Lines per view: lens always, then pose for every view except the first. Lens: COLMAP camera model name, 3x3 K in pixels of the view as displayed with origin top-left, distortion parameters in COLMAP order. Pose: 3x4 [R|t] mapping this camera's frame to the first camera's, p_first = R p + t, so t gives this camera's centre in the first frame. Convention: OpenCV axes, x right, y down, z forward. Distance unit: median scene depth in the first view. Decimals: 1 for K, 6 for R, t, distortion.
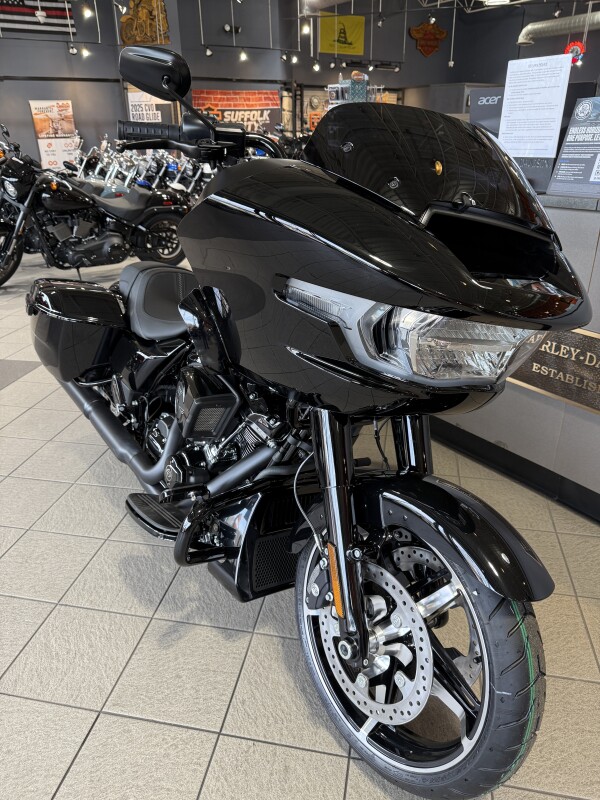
lens RADIAL K [[575.1, 0, 295.2], [0, 575.1, 402.2], [0, 0, 1]] dist [0.005962, -0.009334]
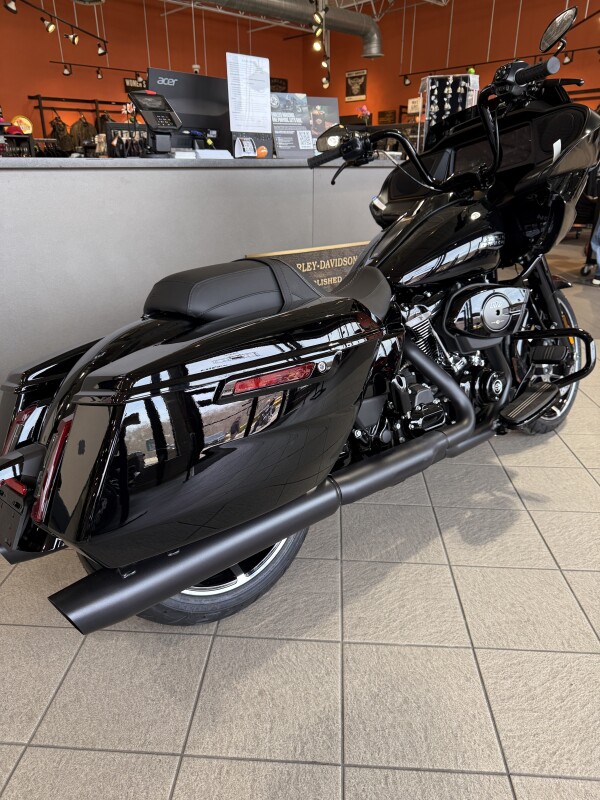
lens RADIAL K [[575.1, 0, 295.2], [0, 575.1, 402.2], [0, 0, 1]] dist [0.005962, -0.009334]
pose [[-0.133629, -0.355589, 0.925040, -1.342041], [0.424604, 0.822857, 0.377647, -0.489926], [-0.895463, 0.443241, 0.041027, 1.462994]]
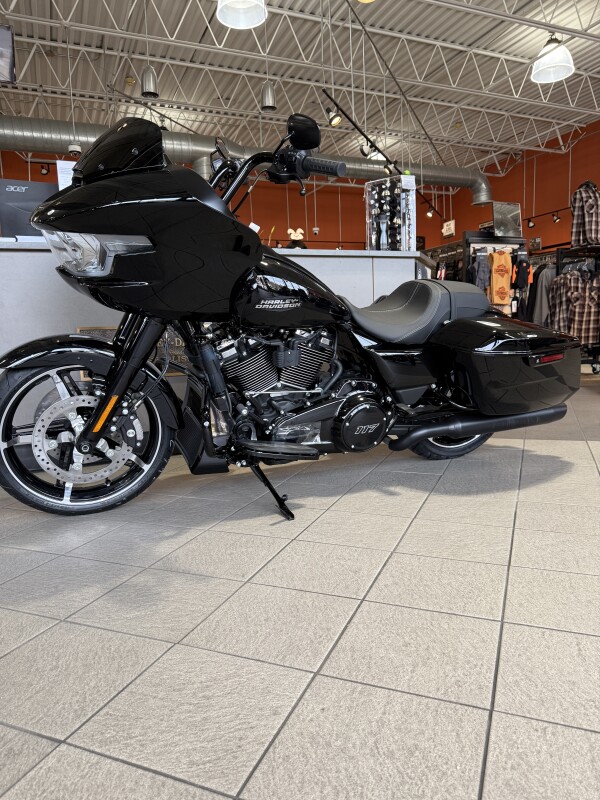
lens RADIAL K [[575.1, 0, 295.2], [0, 575.1, 402.2], [0, 0, 1]] dist [0.005962, -0.009334]
pose [[0.203192, -0.101859, 0.973826, -1.258902], [0.446896, 0.894586, 0.000324, 0.277203], [-0.871204, 0.435134, 0.227293, 0.521980]]
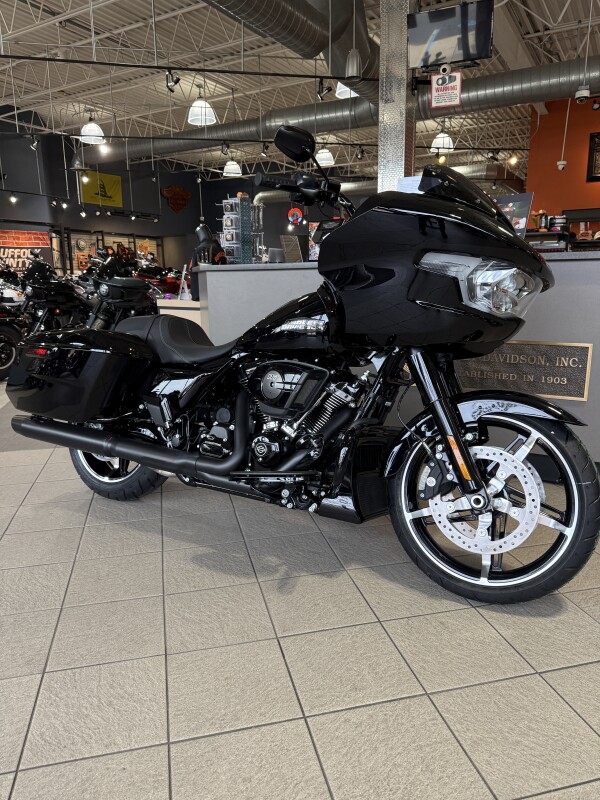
lens RADIAL K [[580.2, 0, 292.1], [0, 580.2, 390.0], [0, 0, 1]] dist [0.003180, -0.005054]
pose [[0.912058, -0.068249, 0.404342, -0.718743], [0.167495, 0.962048, -0.215426, 0.308801], [-0.374294, 0.264206, 0.888875, -0.165823]]
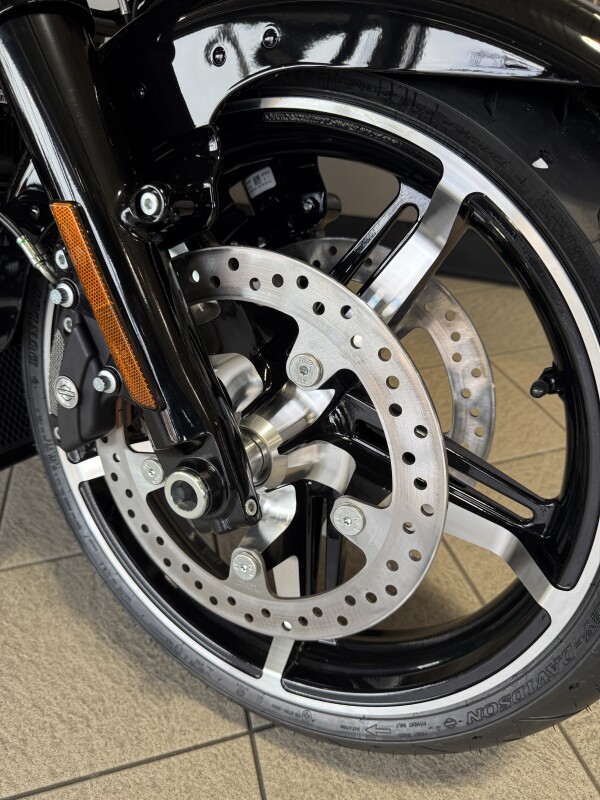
lens RADIAL K [[592.6, 0, 272.4], [0, 592.6, 403.4], [0, 0, 1]] dist [-0.012436, -0.007579]
pose [[0.909295, -0.269055, 0.317477, 0.027196], [0.225255, 0.959680, 0.168149, 0.255553], [-0.349917, -0.081384, 0.933239, 0.508003]]
